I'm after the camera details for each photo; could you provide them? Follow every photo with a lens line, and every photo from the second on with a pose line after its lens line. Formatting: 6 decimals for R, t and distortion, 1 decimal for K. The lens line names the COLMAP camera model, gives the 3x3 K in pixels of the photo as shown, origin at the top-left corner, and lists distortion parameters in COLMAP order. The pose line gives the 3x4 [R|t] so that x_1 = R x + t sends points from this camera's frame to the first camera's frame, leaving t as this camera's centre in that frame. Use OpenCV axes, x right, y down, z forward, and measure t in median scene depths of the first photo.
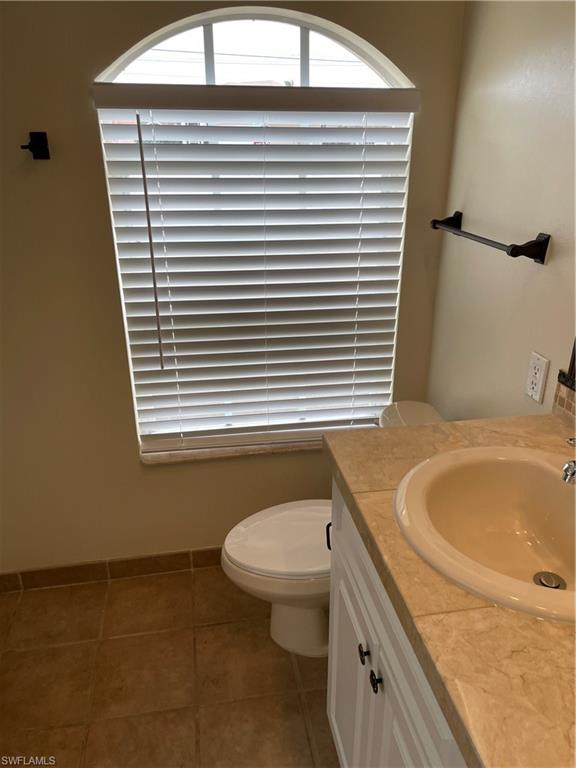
lens RADIAL K [[590.5, 0, 293.1], [0, 590.5, 385.9], [0, 0, 1]] dist [0.071372, -0.099629]
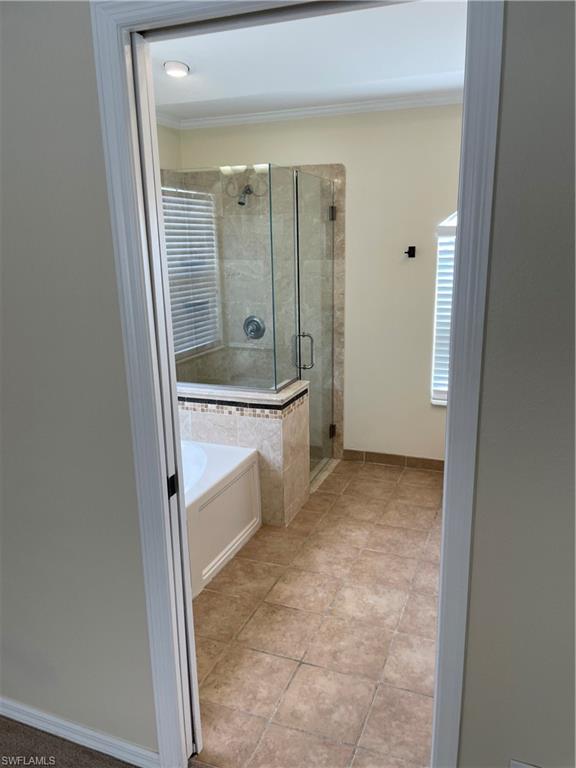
lens RADIAL K [[590.5, 0, 290.7], [0, 590.5, 386.3], [0, 0, 1]] dist [0.071372, -0.099629]
pose [[0.852016, 0.110089, -0.511810, 0.411813], [-0.189629, 0.976149, -0.105710, 0.437061], [0.487965, 0.187120, 0.852570, -1.089460]]
